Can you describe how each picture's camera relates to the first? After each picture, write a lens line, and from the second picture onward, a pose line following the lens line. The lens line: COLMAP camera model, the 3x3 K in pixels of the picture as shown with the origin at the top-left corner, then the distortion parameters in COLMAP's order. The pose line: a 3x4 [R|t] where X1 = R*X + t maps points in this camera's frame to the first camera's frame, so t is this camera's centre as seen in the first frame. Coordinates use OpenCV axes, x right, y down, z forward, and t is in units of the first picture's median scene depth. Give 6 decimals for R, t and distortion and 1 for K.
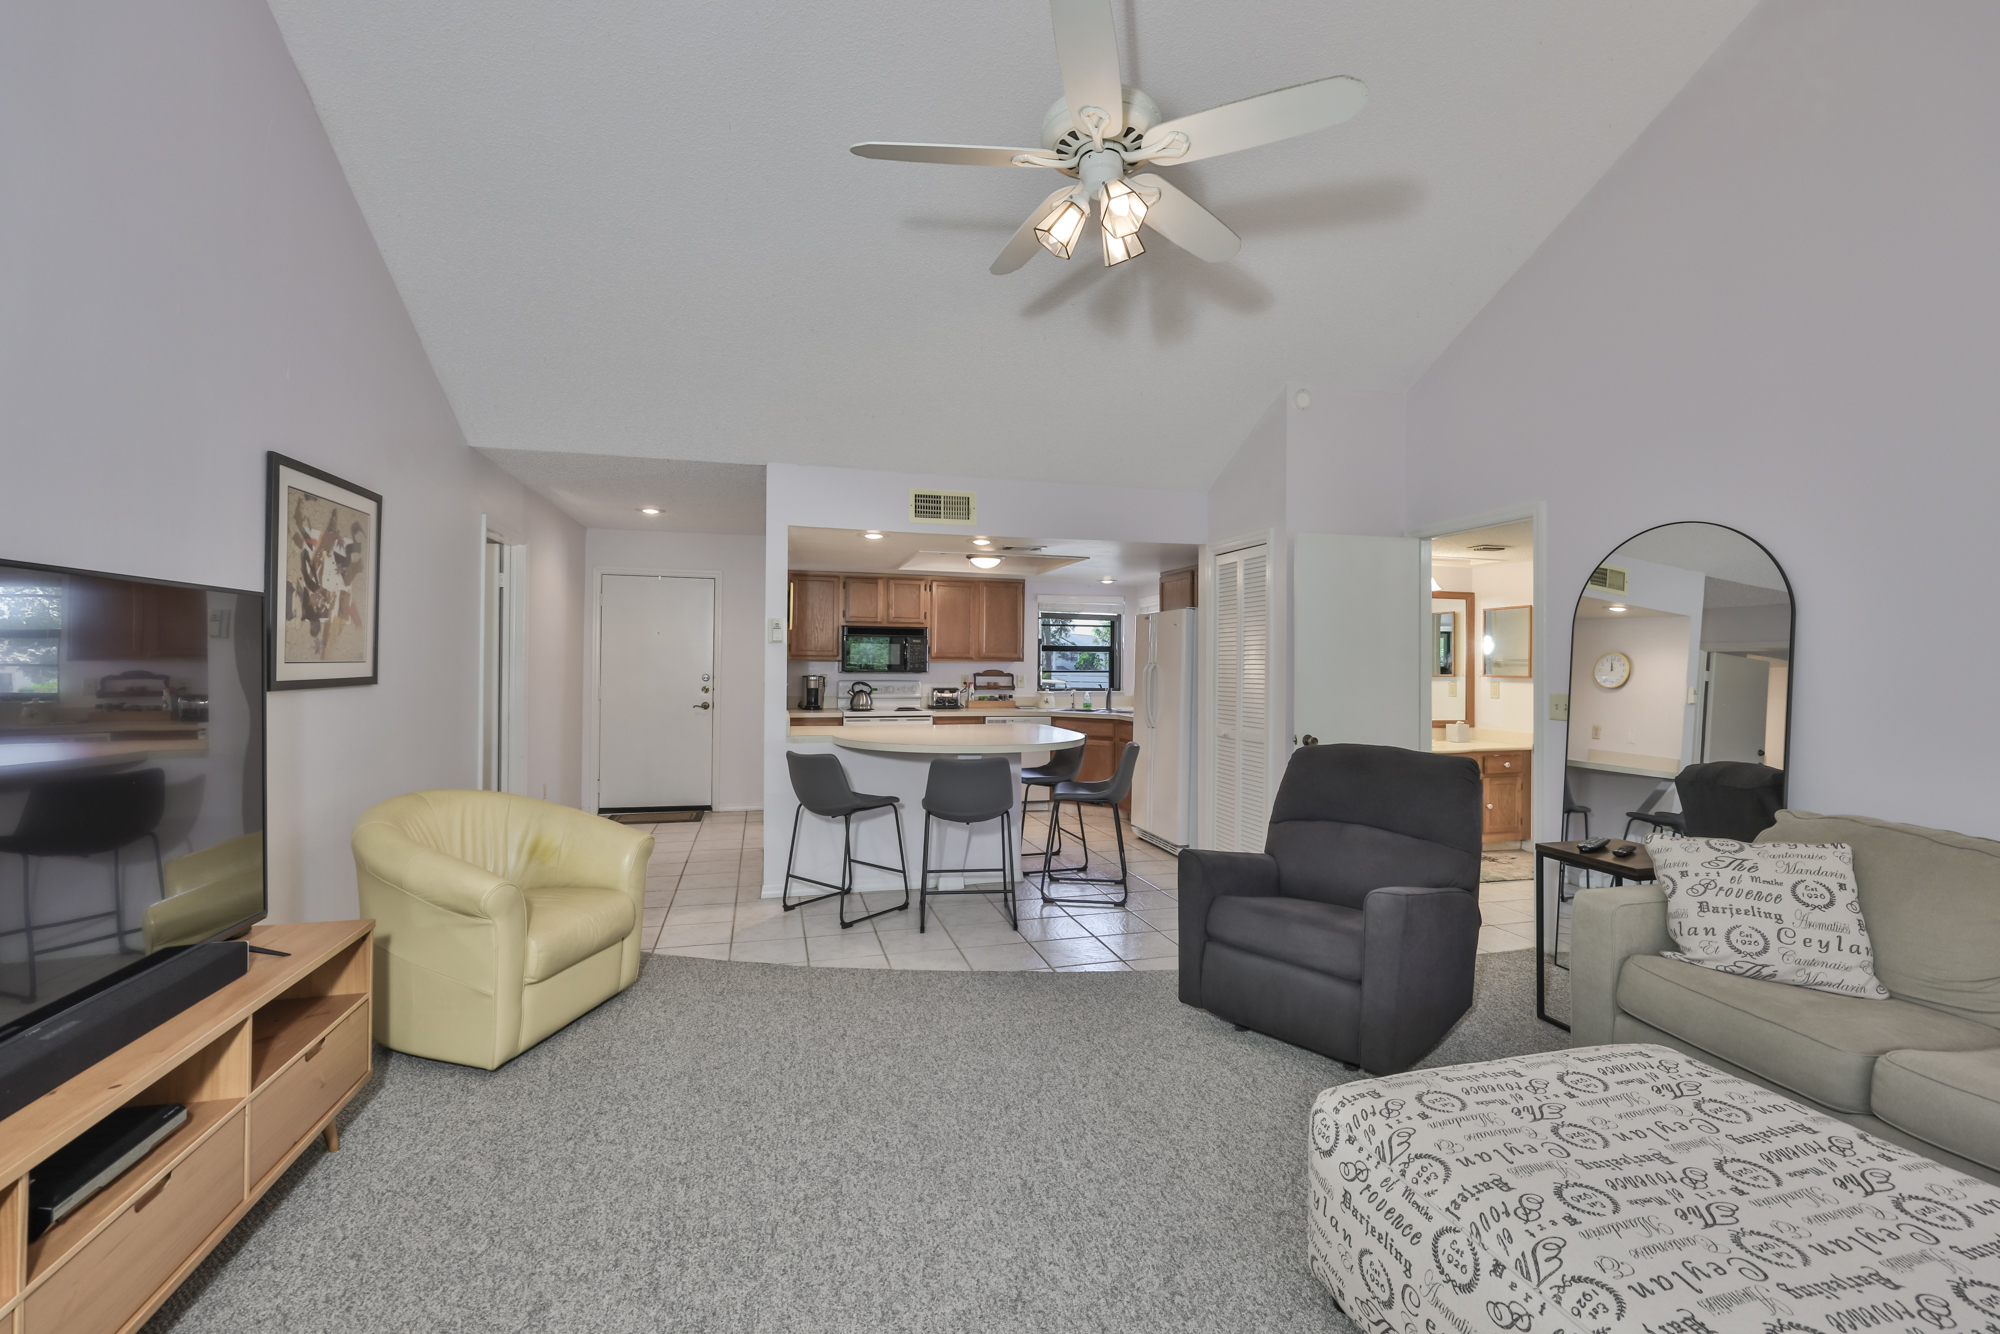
lens RADIAL K [[846.0, 0, 1000.8], [0, 846.0, 661.2], [0, 0, 1]] dist [-0.002692, 0.000491]
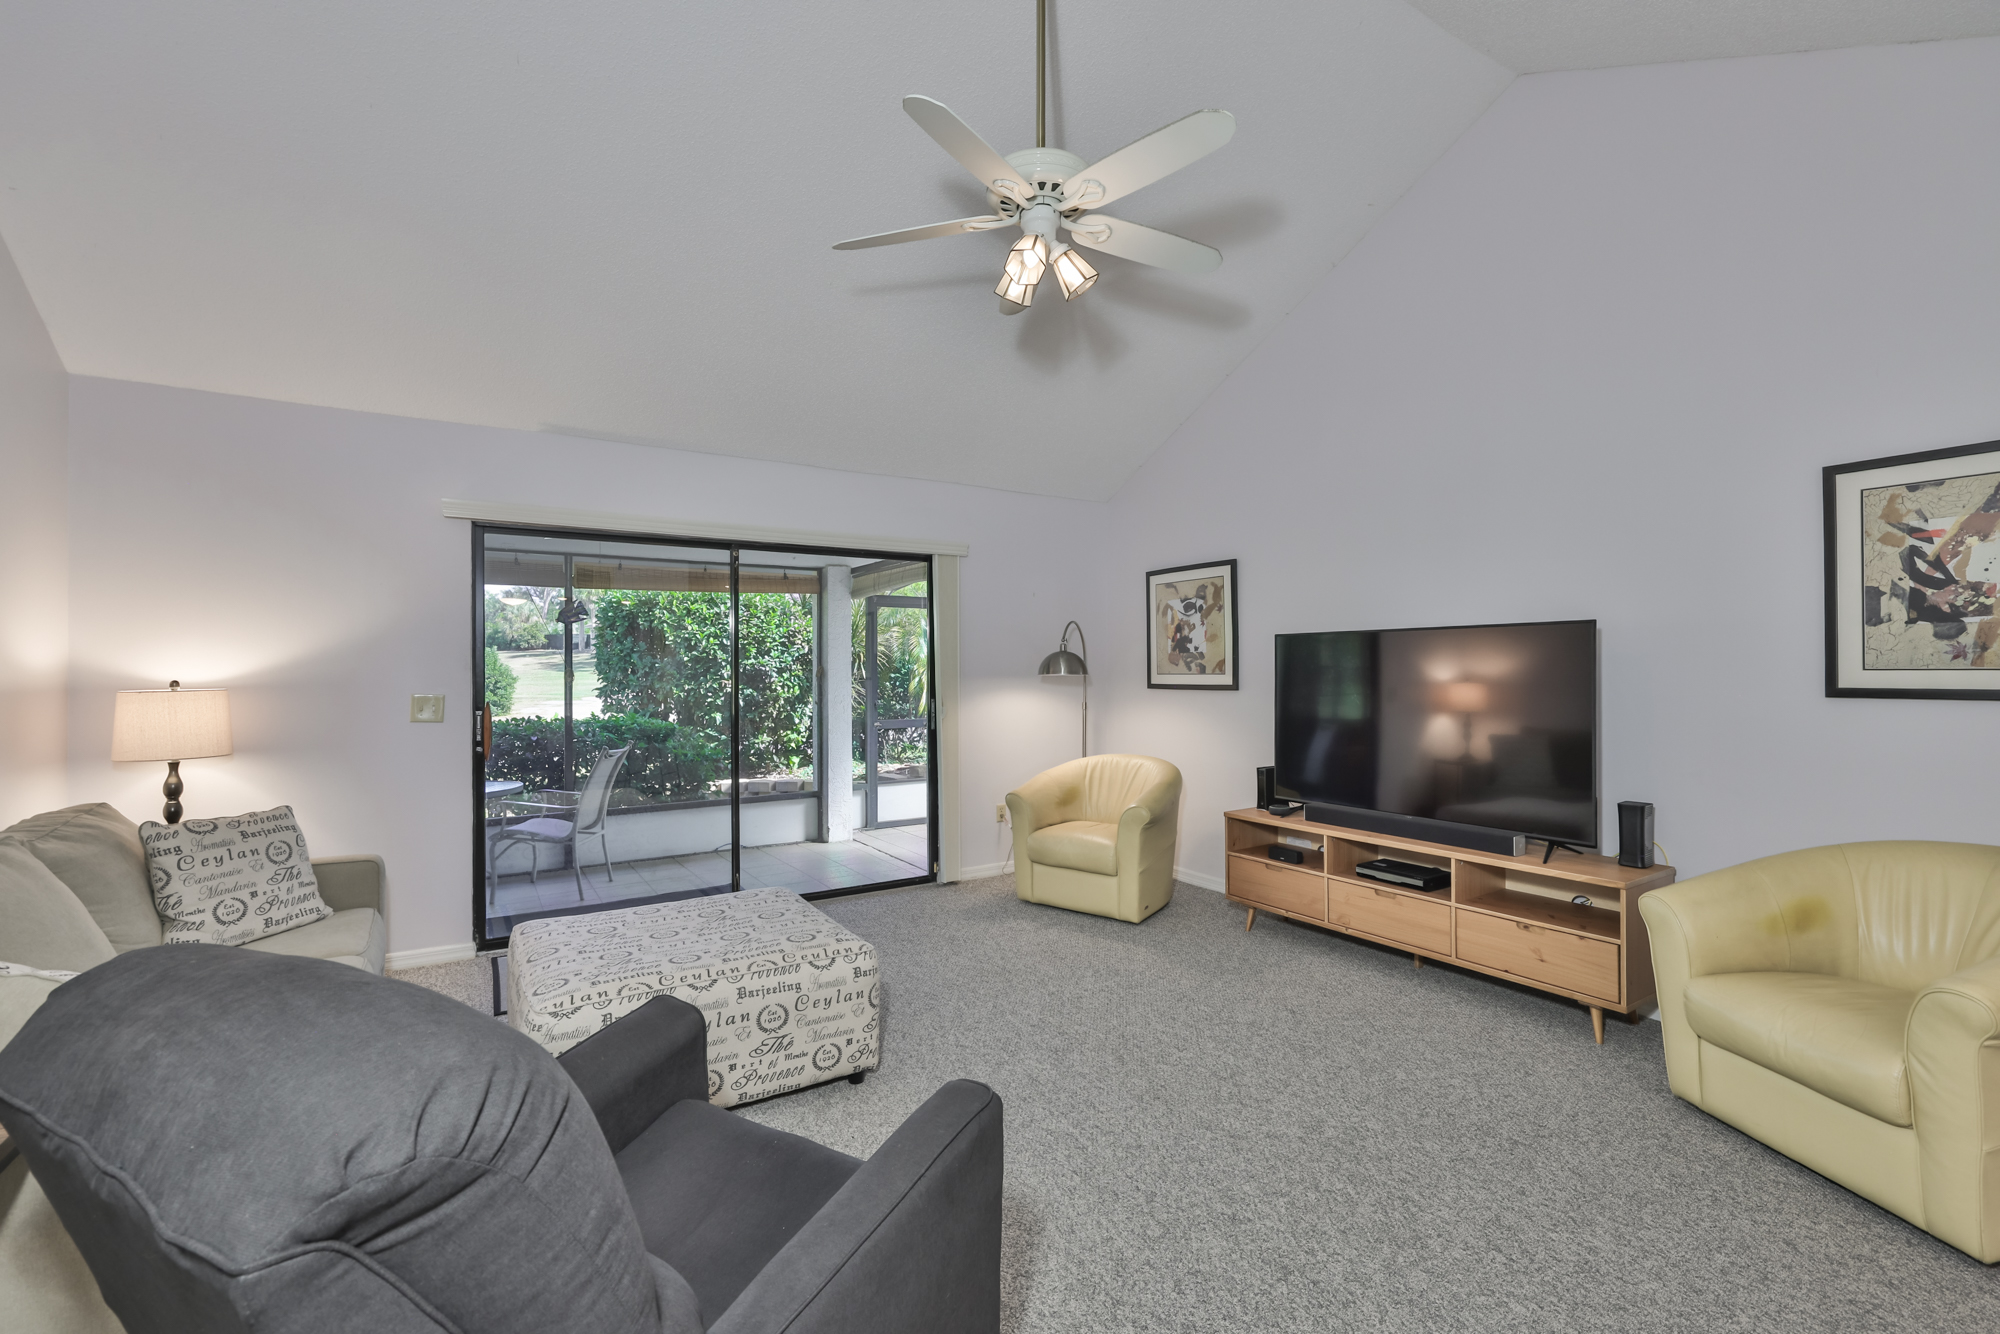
lens RADIAL K [[867.3, 0, 1000.0], [0, 867.3, 667.0], [0, 0, 1]] dist [0.001238, 0.000685]
pose [[-0.956412, -0.001232, -0.292019, 0.218623], [-0.000107, 0.999993, -0.003870, 0.001169], [0.292022, -0.003670, -0.956405, 0.898786]]
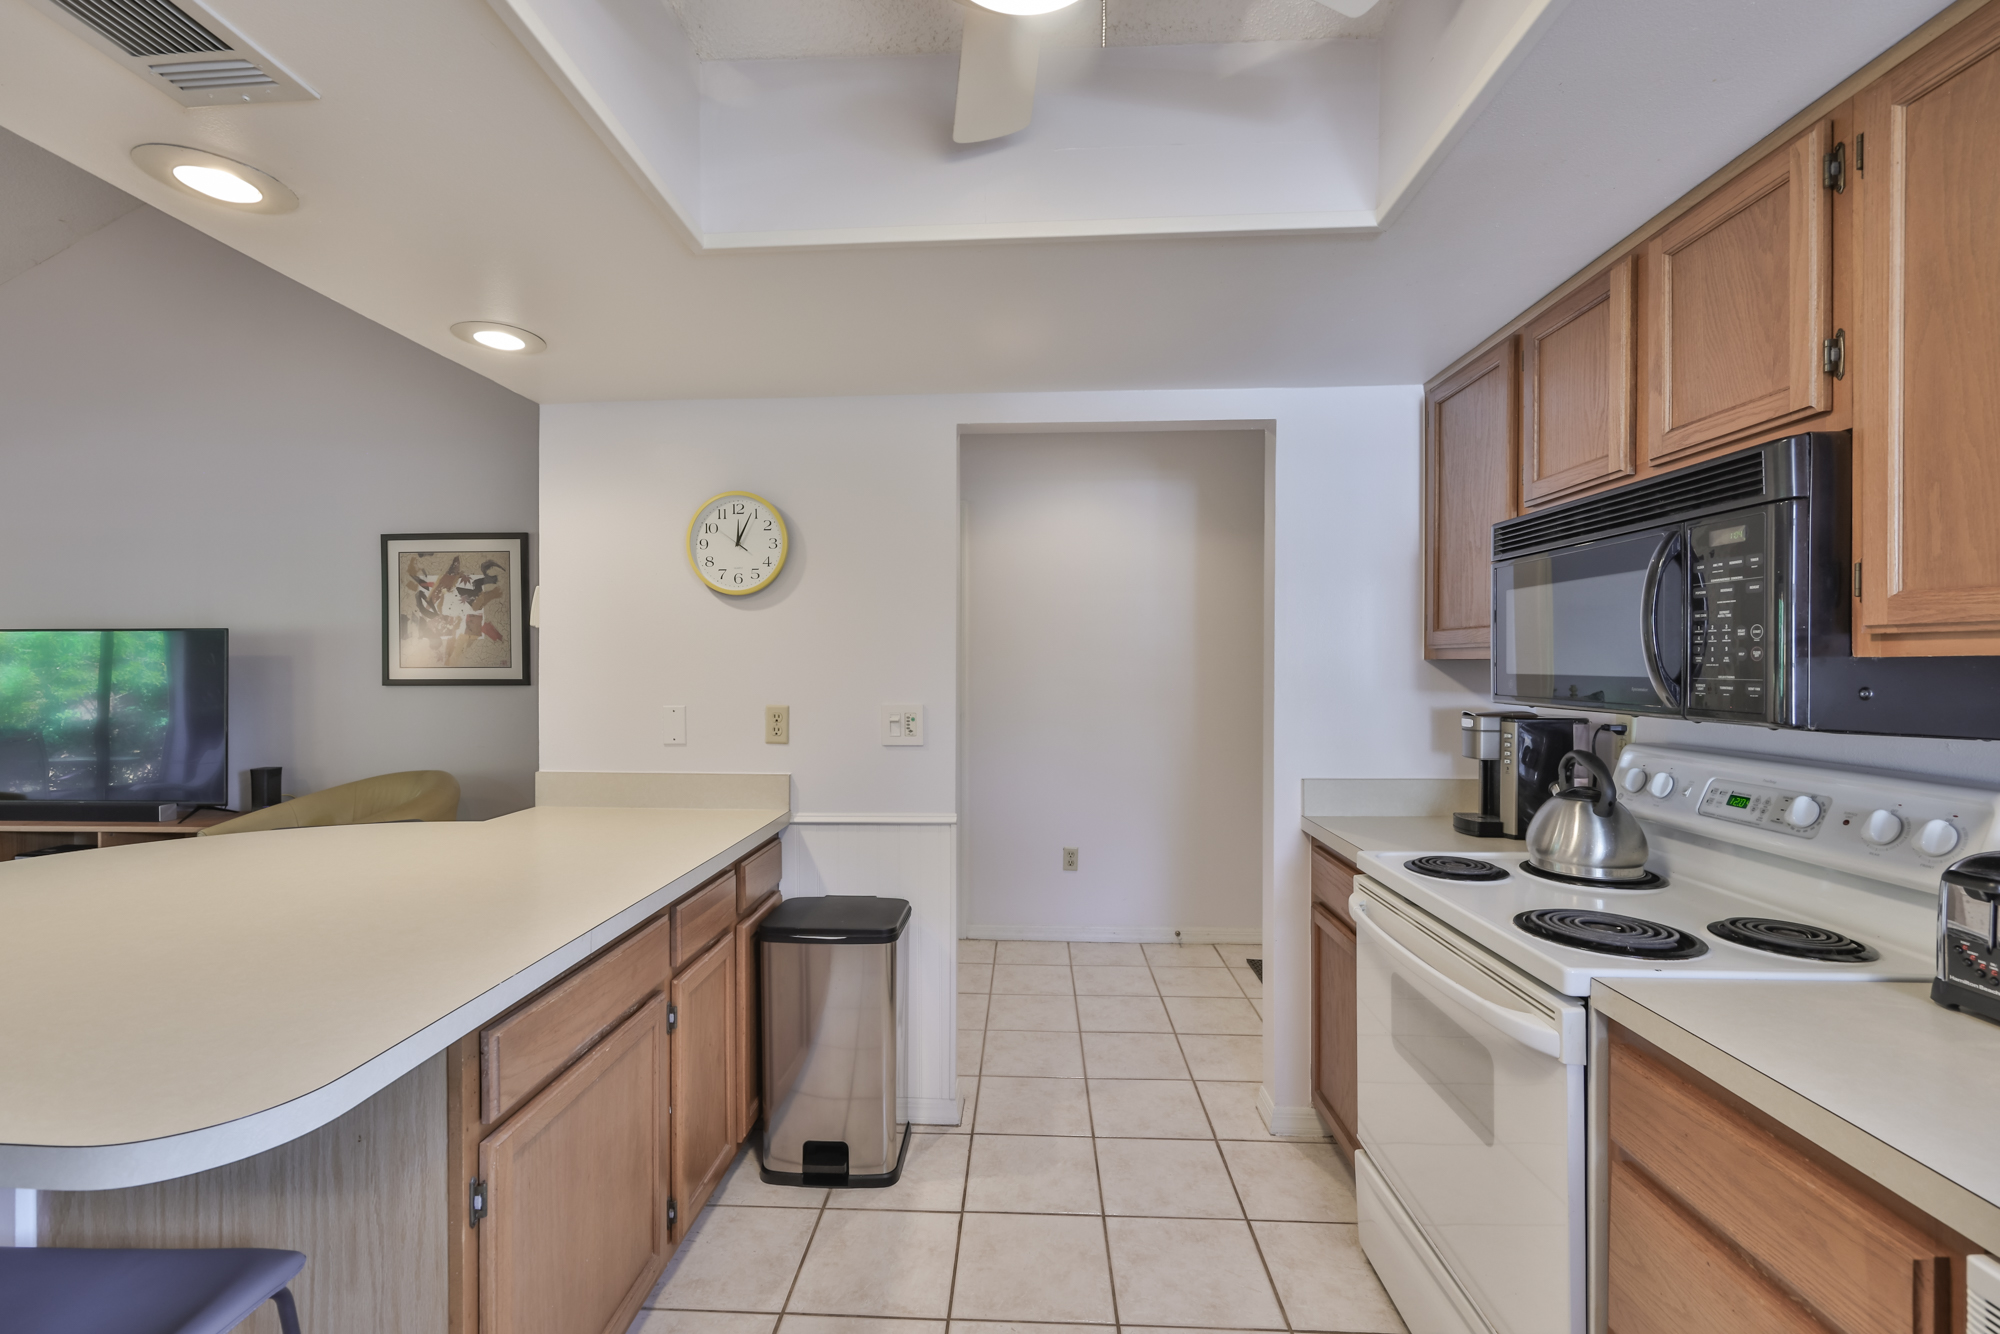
lens RADIAL K [[824.2, 0, 1000.0], [0, 824.2, 667.0], [0, 0, 1]] dist [-0.000074, 0.000115]
pose [[-0.300993, -0.005193, -0.953612, 0.134404], [-0.001582, 0.999987, -0.004946, 0.003233], [0.953625, 0.000019, -0.300997, 1.337385]]
